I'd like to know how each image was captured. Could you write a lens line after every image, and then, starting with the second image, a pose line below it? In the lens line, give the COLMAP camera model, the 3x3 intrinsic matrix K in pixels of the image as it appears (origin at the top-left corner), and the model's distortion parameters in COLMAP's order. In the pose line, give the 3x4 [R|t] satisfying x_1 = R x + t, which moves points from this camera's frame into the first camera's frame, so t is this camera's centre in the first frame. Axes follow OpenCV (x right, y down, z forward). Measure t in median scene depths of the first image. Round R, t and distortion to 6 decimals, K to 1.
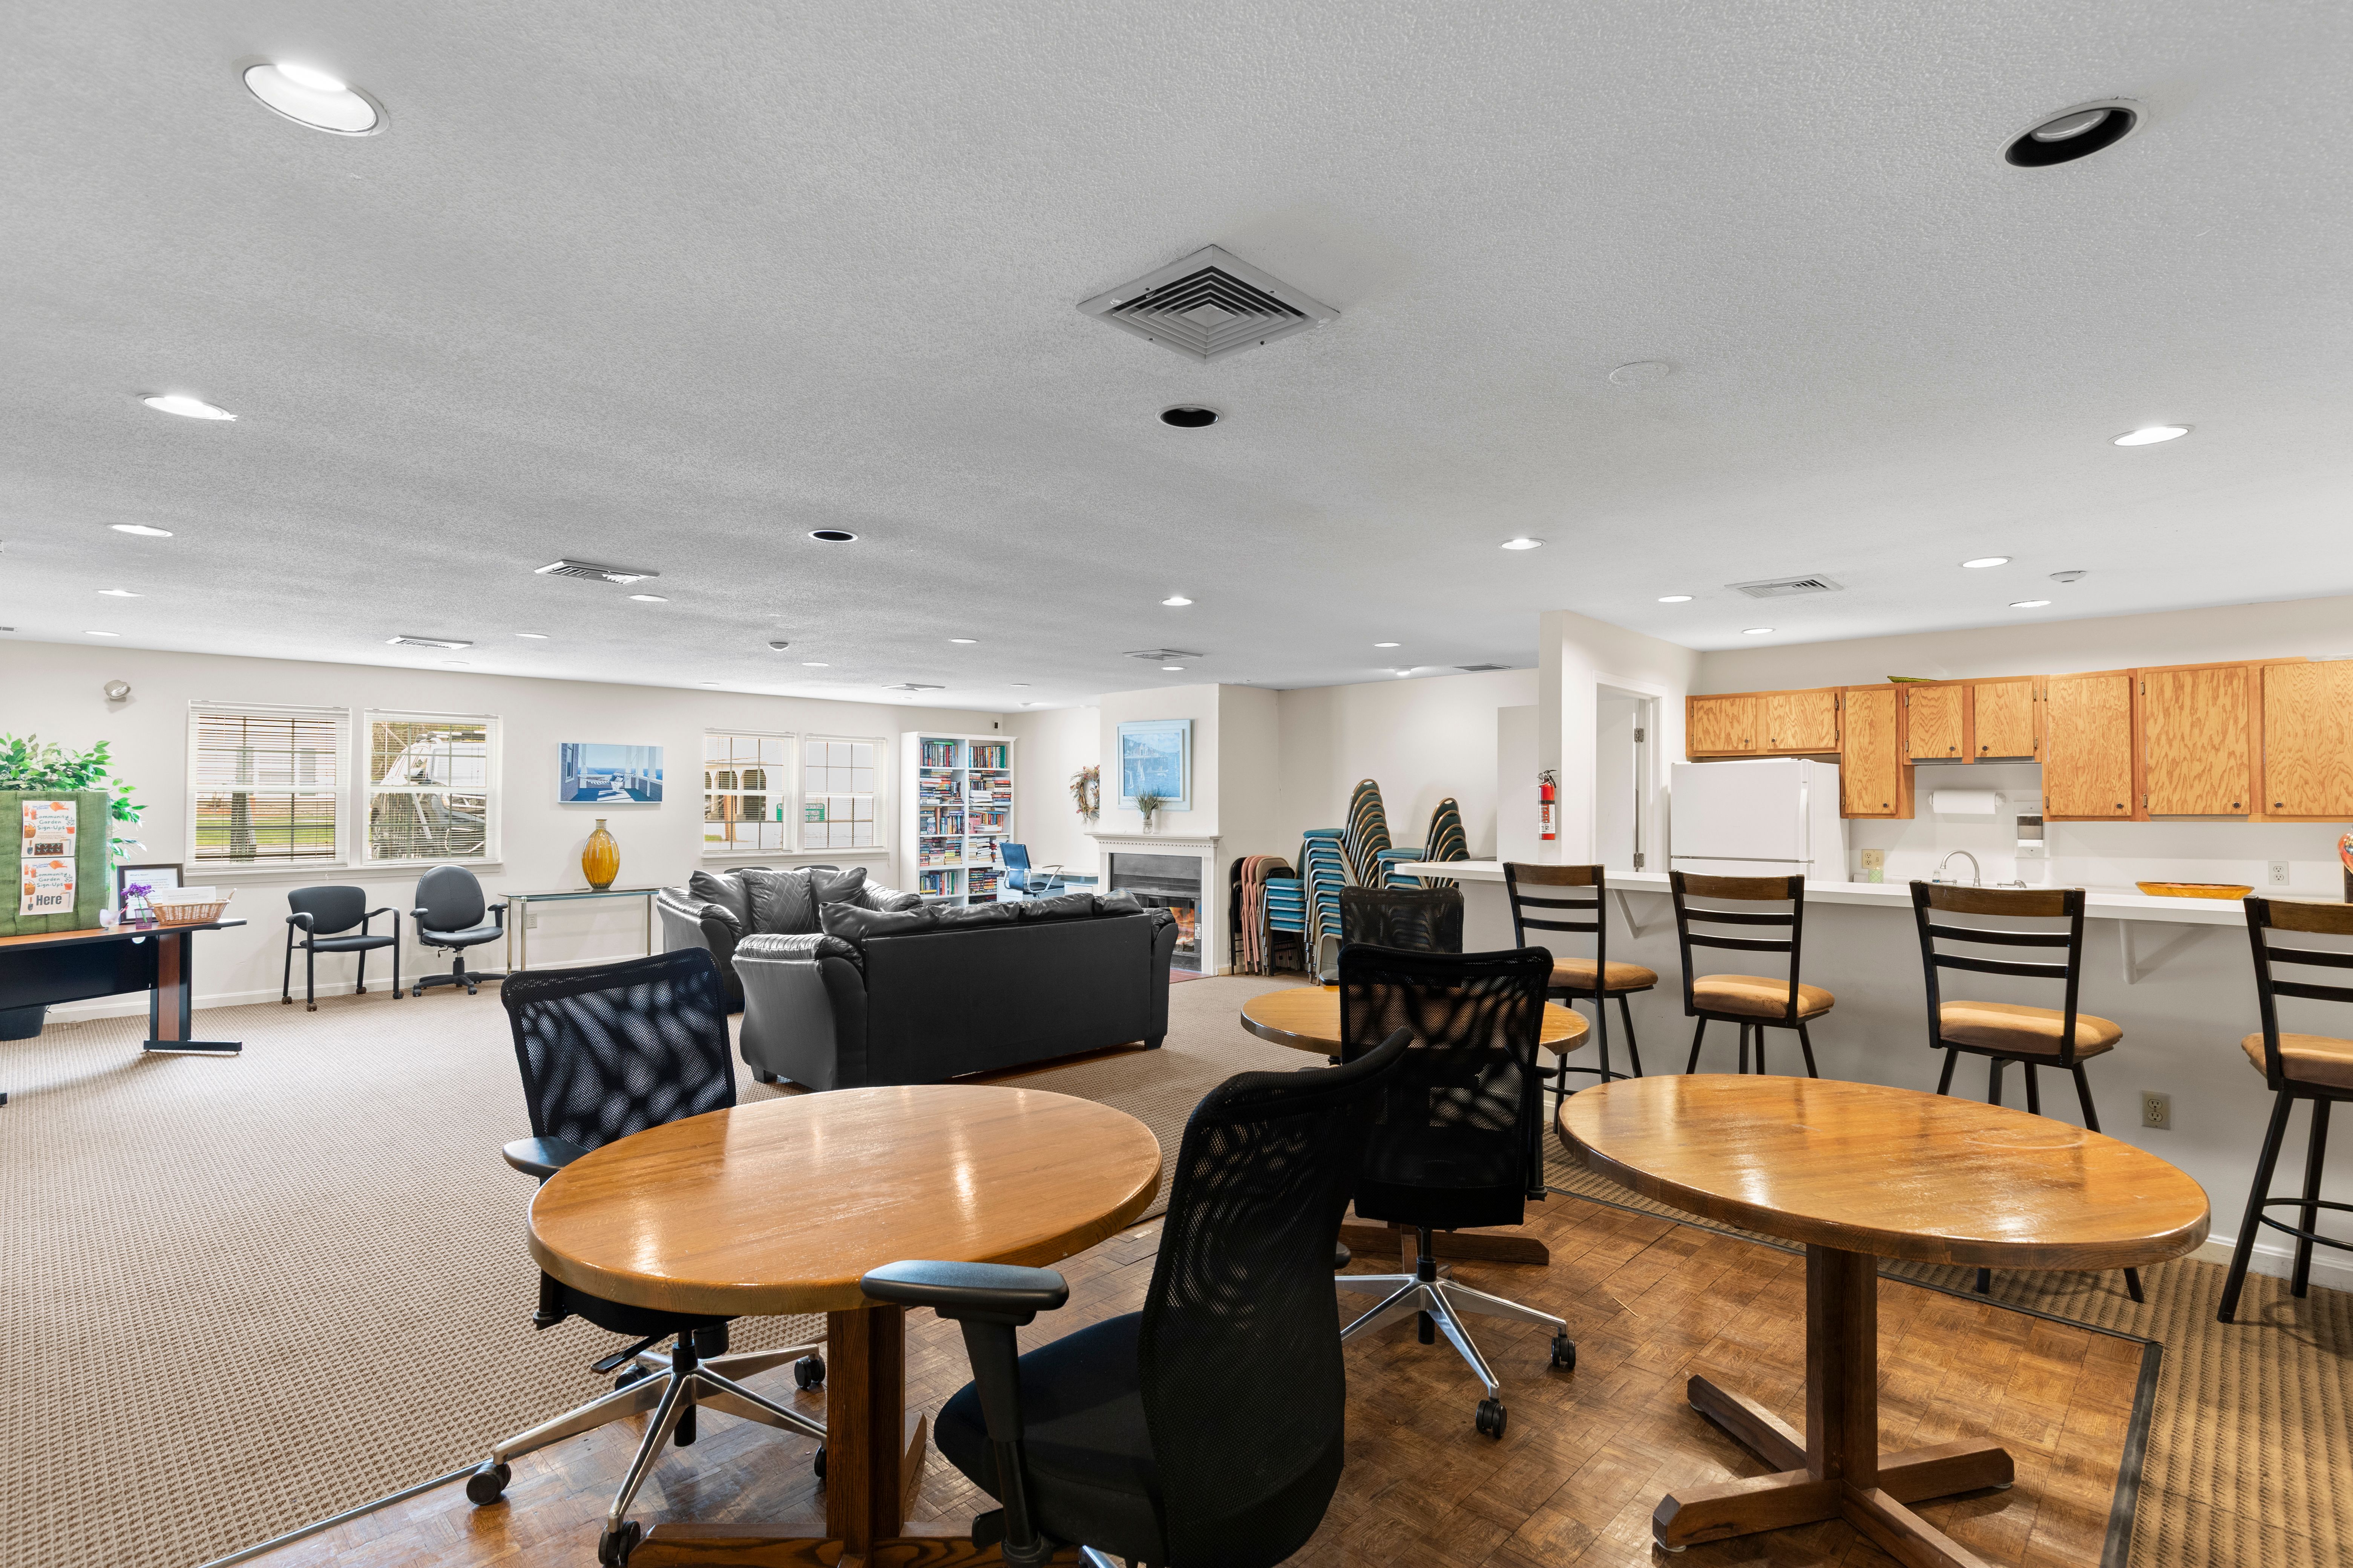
lens RADIAL K [[1123.7, 0, 1176.5], [0, 1123.7, 784.0], [0, 0, 1]] dist [-0.004677, -0.000474]
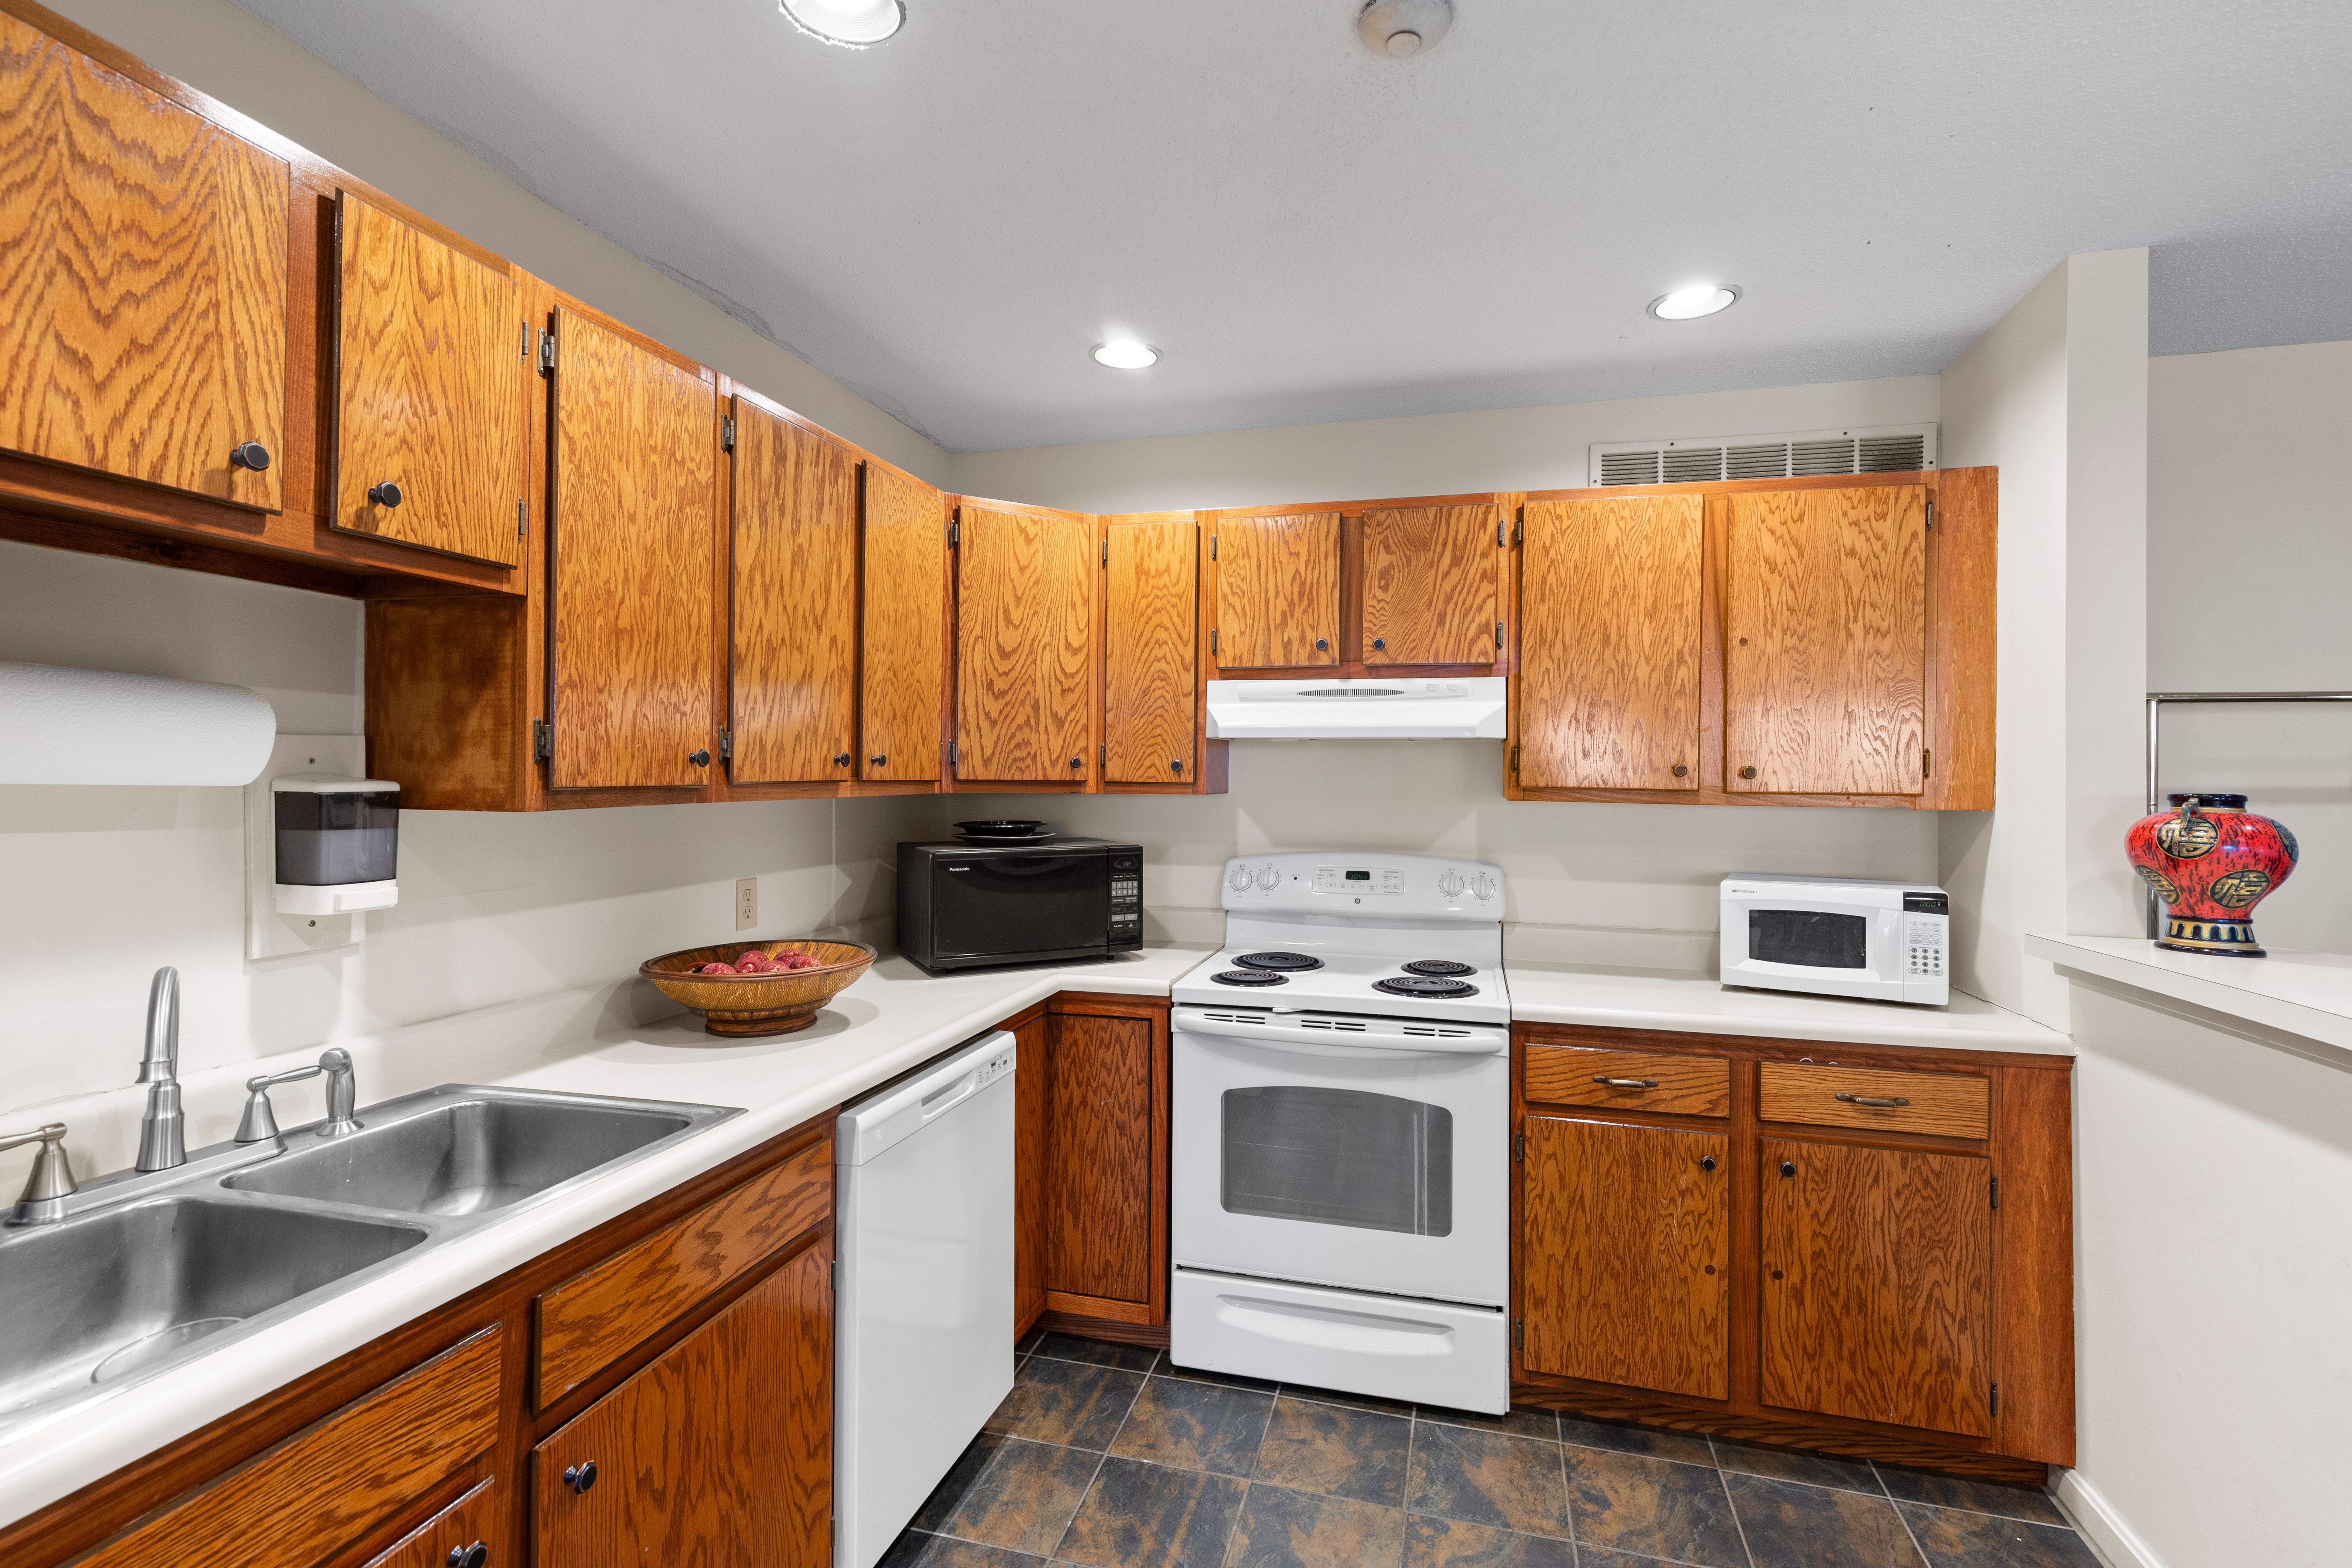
lens RADIAL K [[1070.3, 0, 1167.1], [0, 1070.3, 789.0], [0, 0, 1]] dist [0.002654, -0.000186]
pose [[-0.477943, -0.019176, 0.878181, 0.487624], [-0.029182, 0.999556, 0.005945, 0.023072], [-0.877906, -0.022786, -0.478291, 1.033645]]
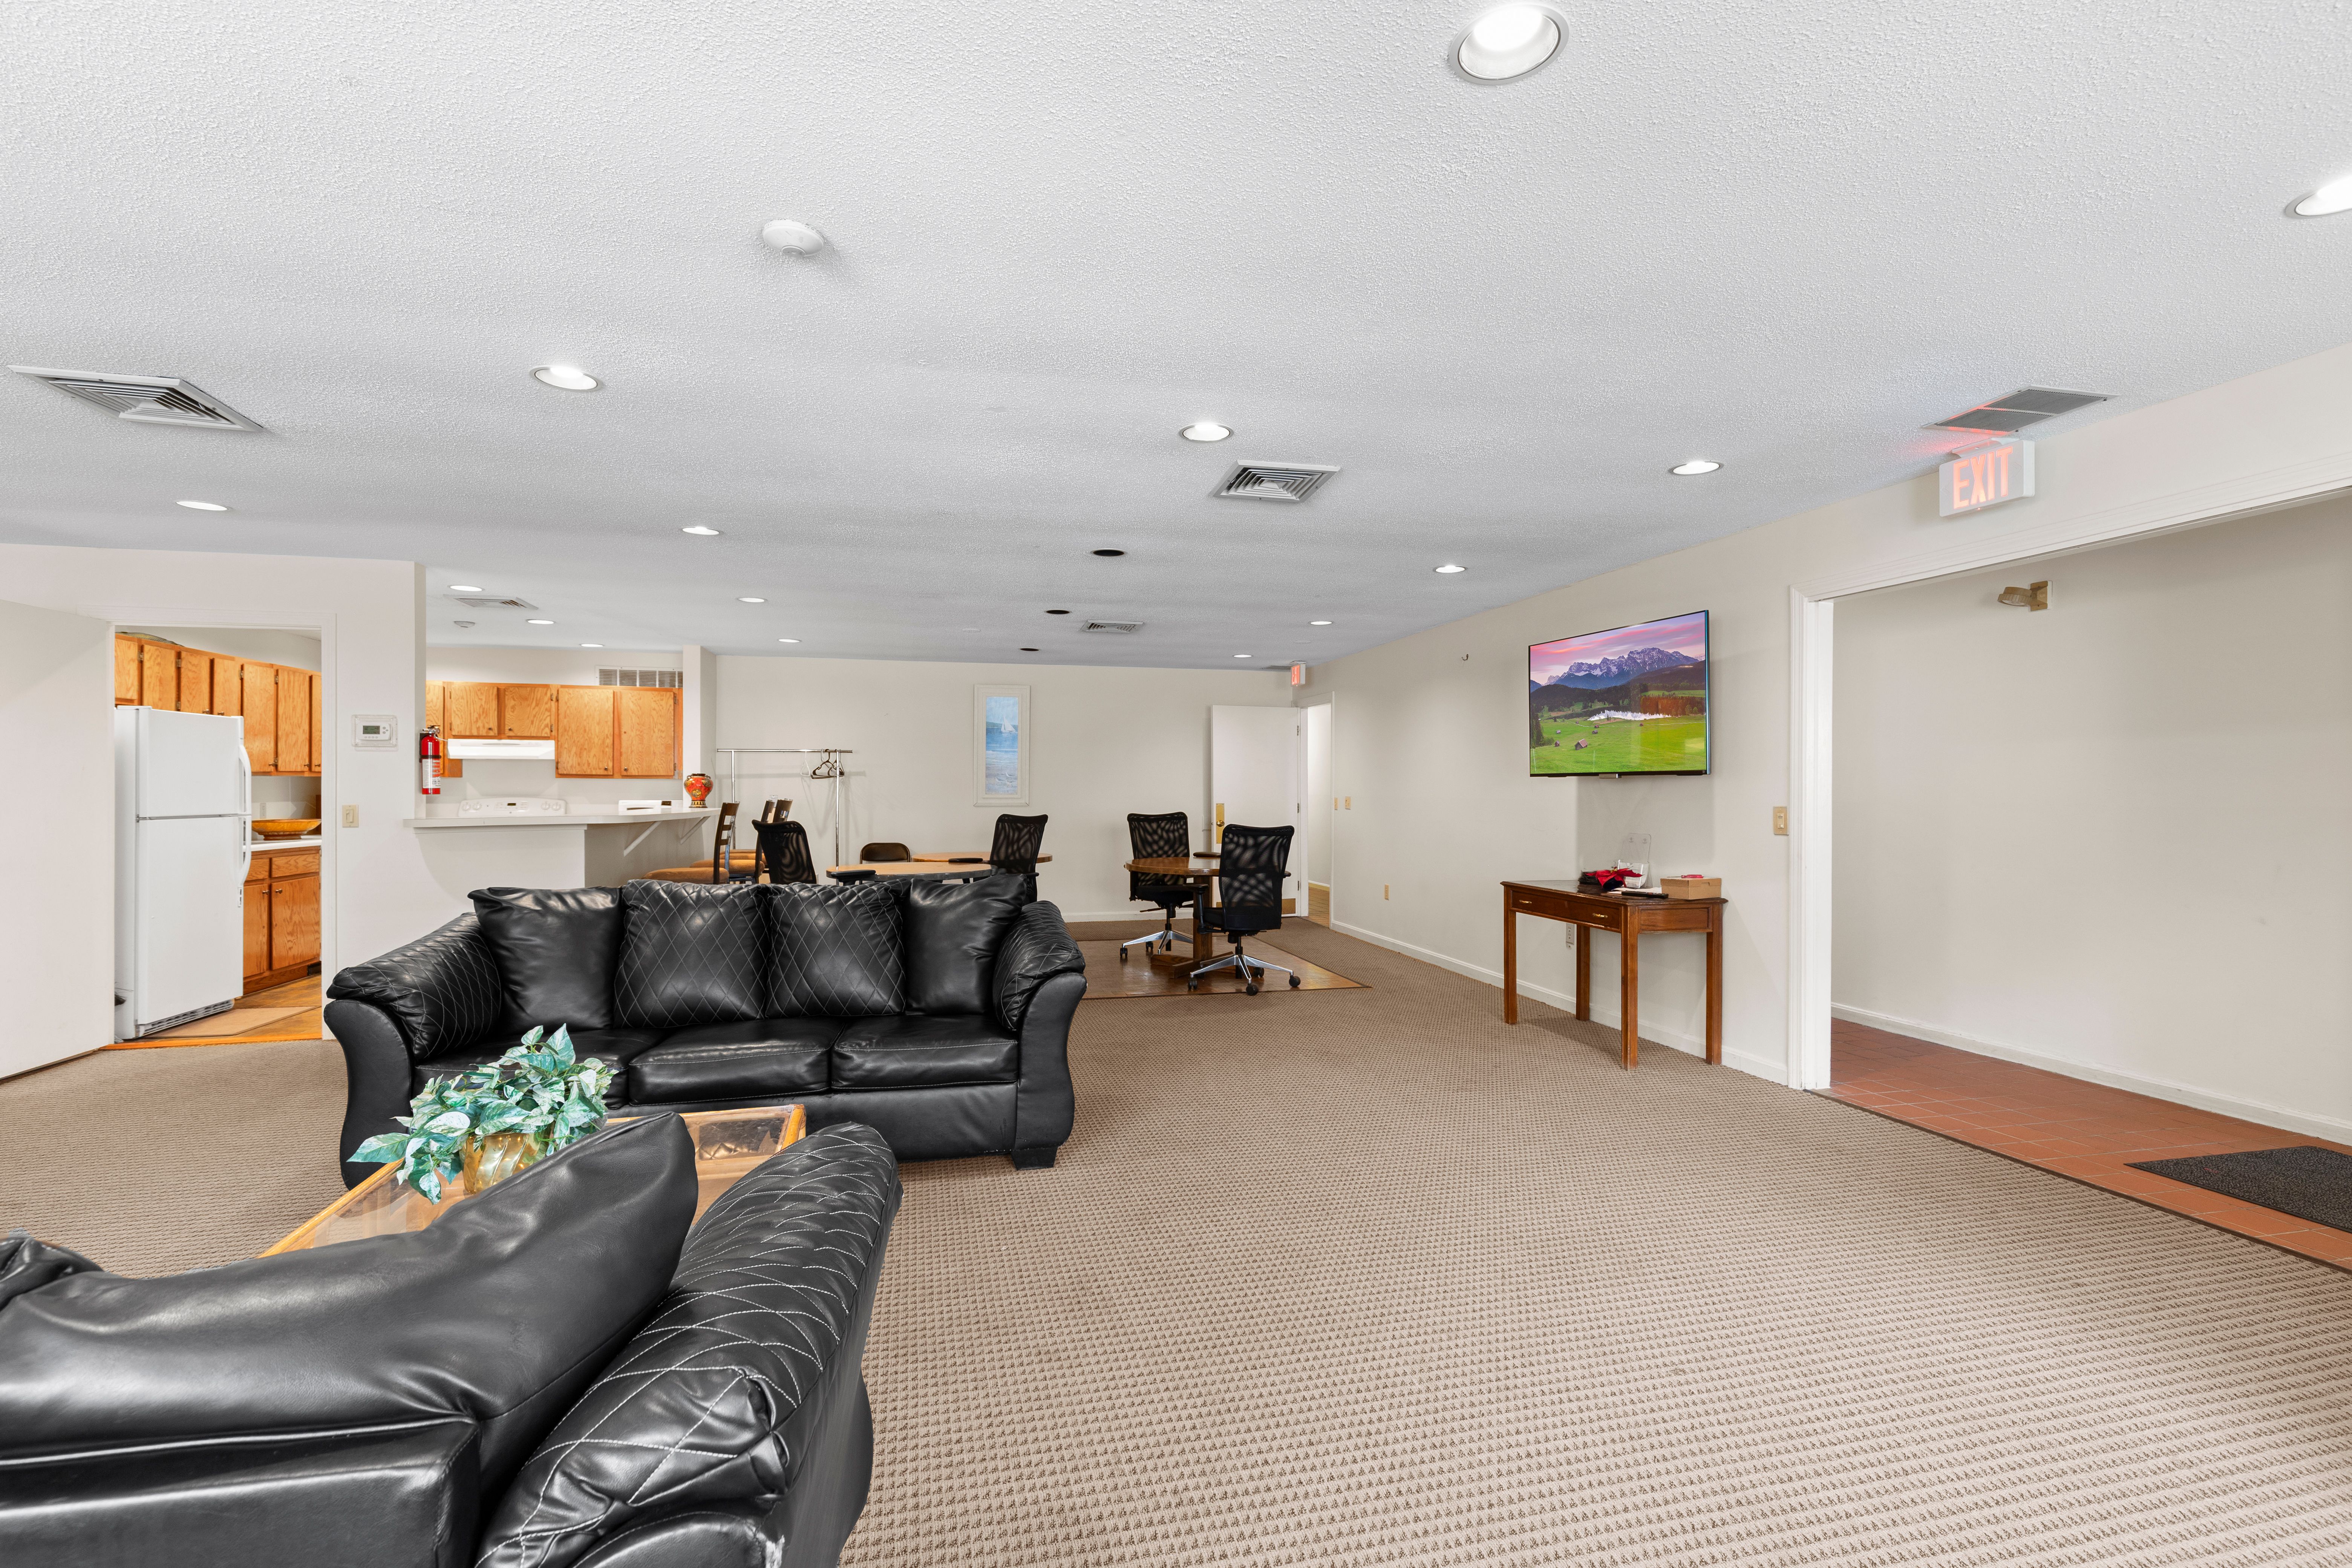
lens RADIAL K [[1070.3, 0, 1167.1], [0, 1070.3, 789.0], [0, 0, 1]] dist [0.002654, -0.000186]
pose [[-0.846611, -0.009716, 0.532123, -0.782799], [-0.019002, 0.999748, -0.011977, 0.044690], [-0.531872, -0.020251, -0.846582, 1.532275]]
